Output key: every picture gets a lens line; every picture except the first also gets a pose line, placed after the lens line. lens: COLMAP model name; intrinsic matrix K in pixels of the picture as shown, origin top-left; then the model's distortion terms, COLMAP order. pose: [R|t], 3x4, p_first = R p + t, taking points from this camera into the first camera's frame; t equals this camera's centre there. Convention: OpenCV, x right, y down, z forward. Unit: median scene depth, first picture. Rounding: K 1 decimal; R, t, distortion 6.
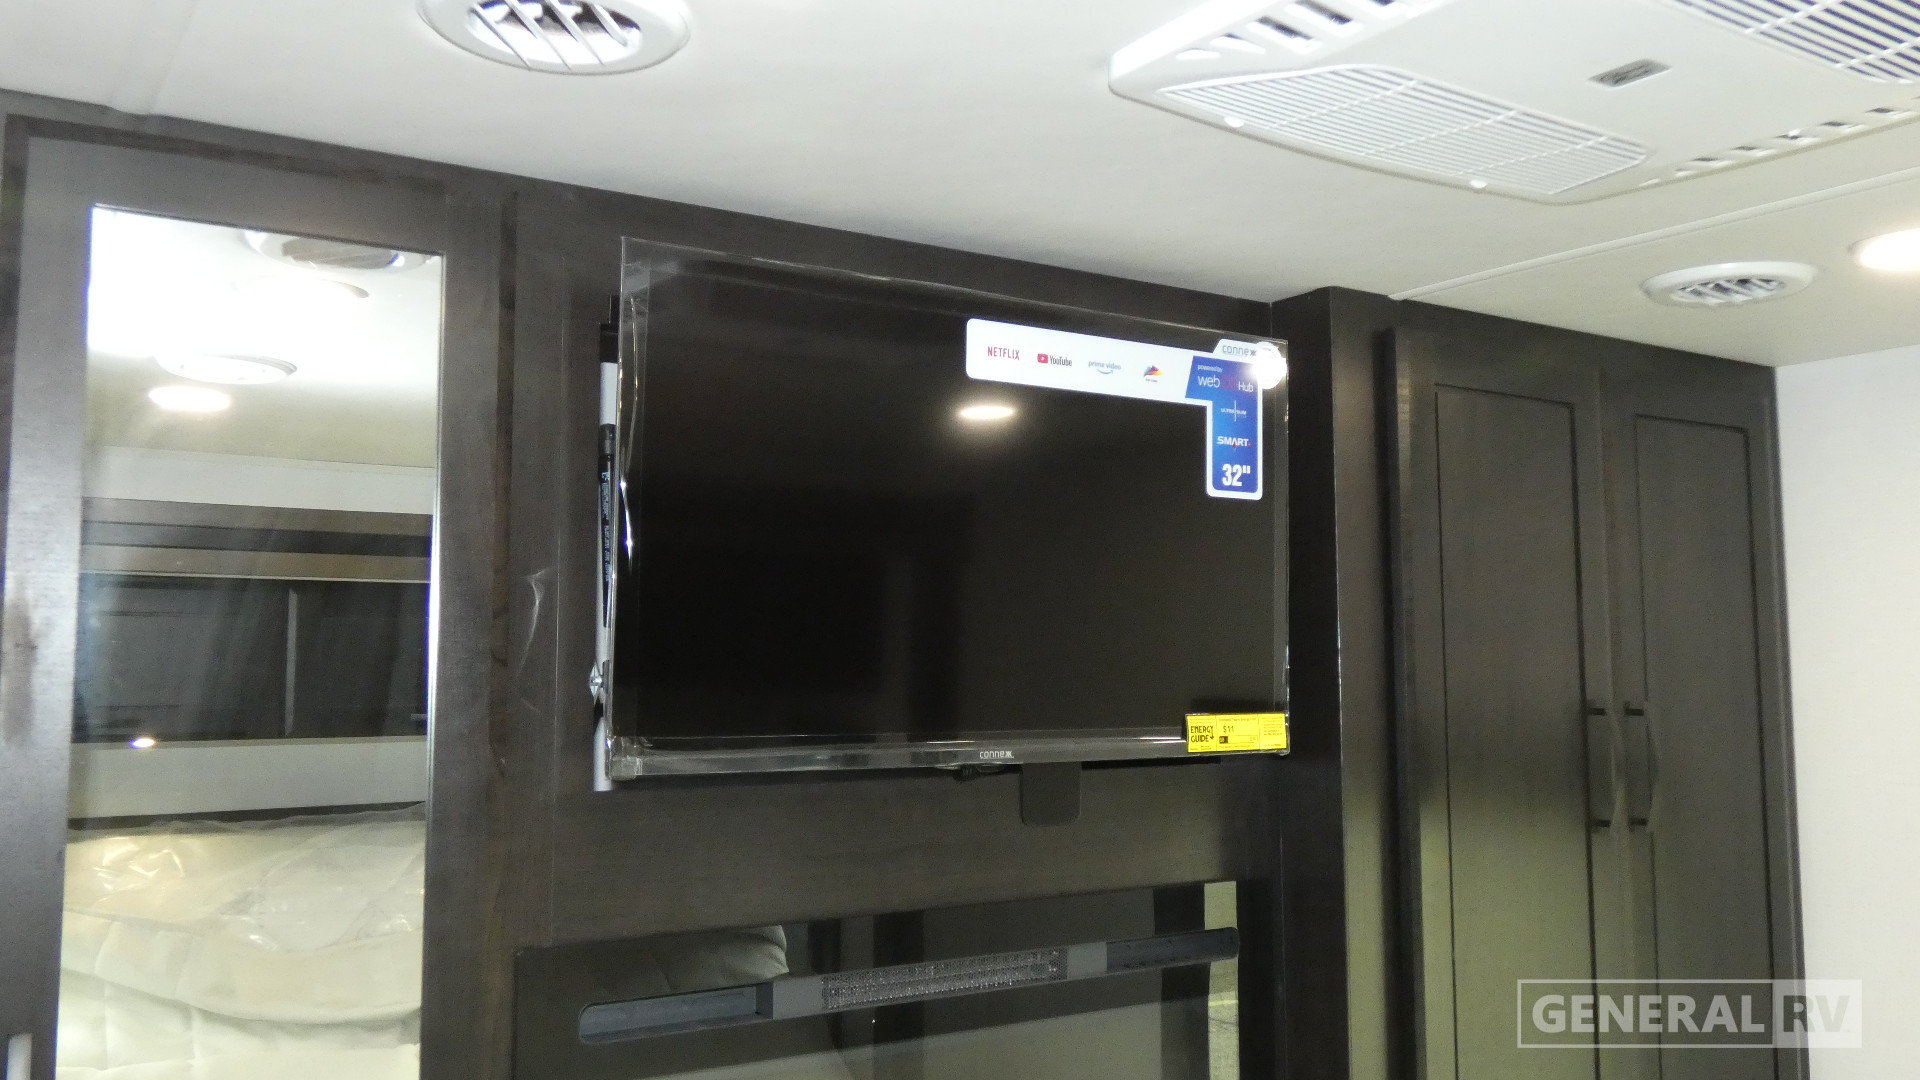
lens RADIAL K [[1595.4, 0, 962.6], [0, 1595.4, 522.8], [0, 0, 1]] dist [0.021457, -0.028859]
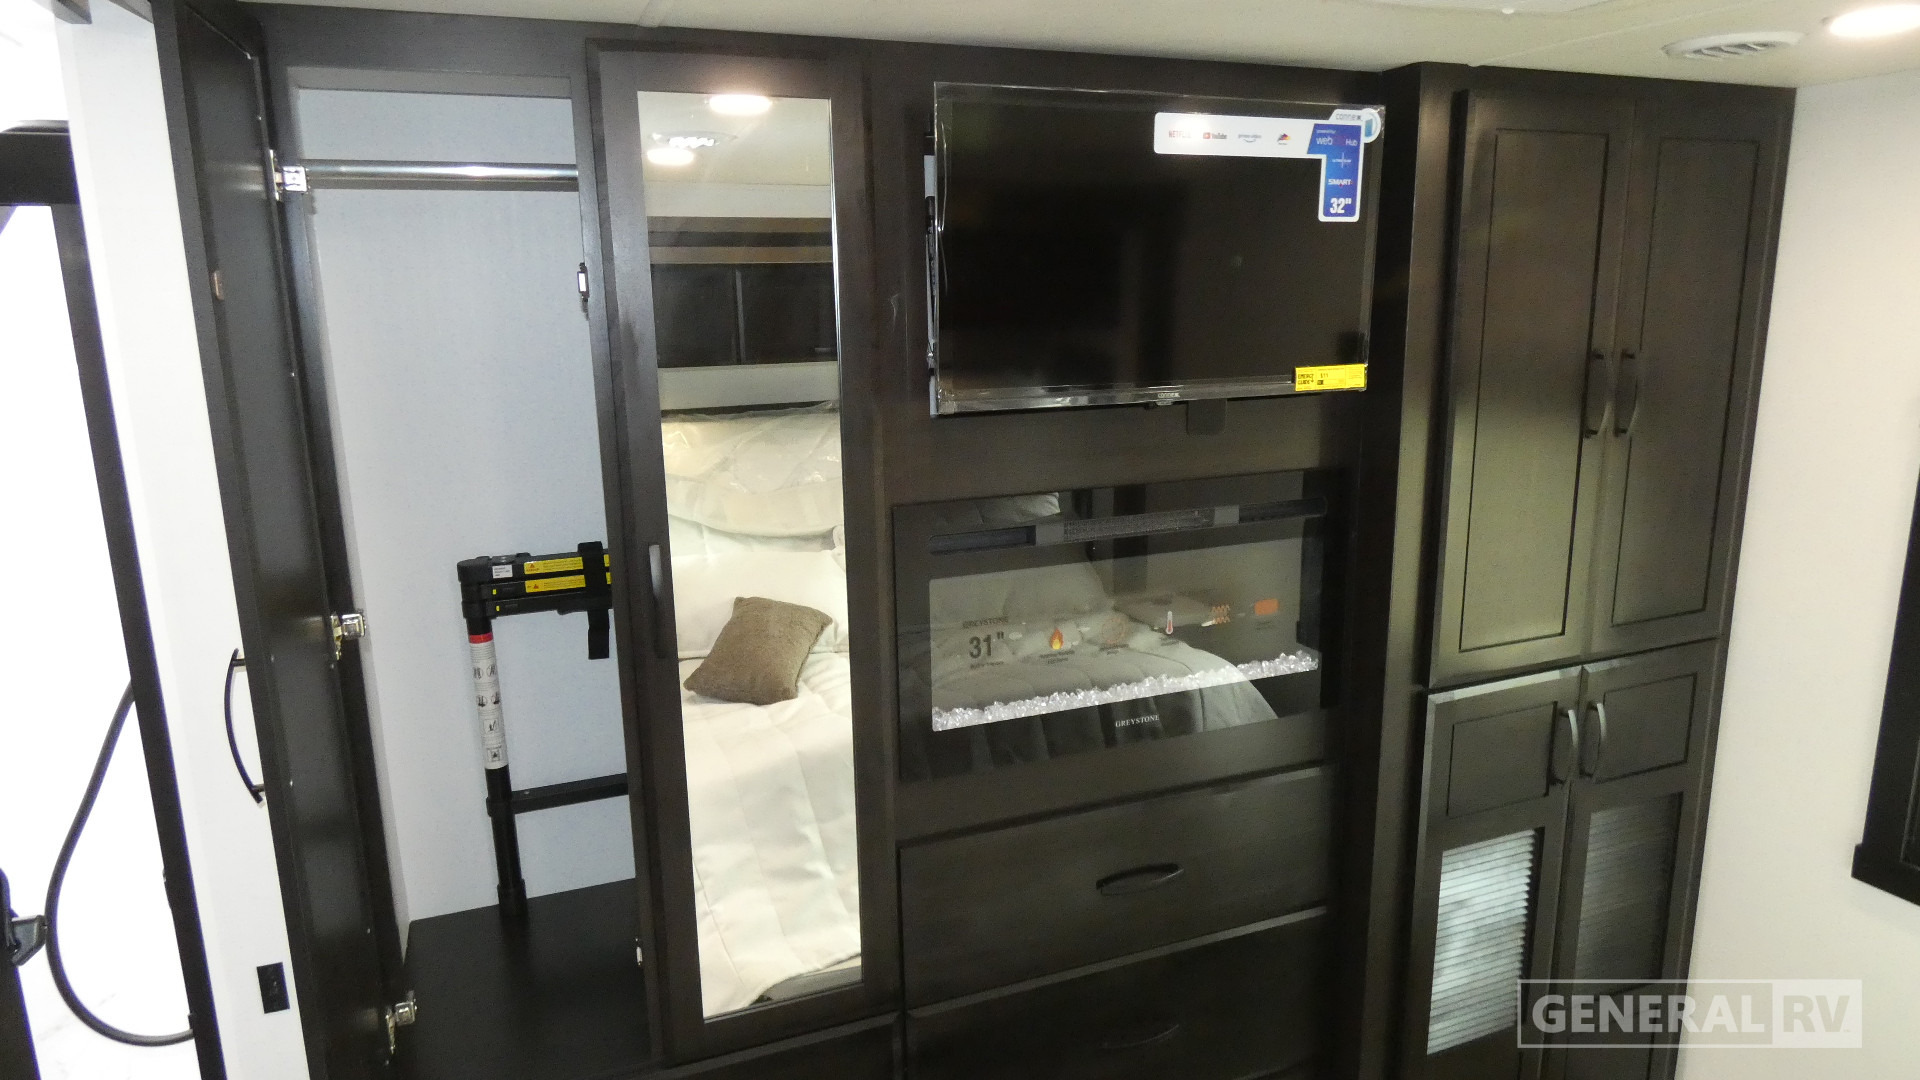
lens RADIAL K [[1154.1, 0, 960.0], [0, 1154.1, 542.8], [0, 0, 1]] dist [0.002244, -0.003837]
pose [[0.979972, 0.024783, -0.197587, 0.043398], [0.035564, 0.954493, 0.296107, -0.061170], [0.195933, -0.297203, 0.934495, -0.174890]]
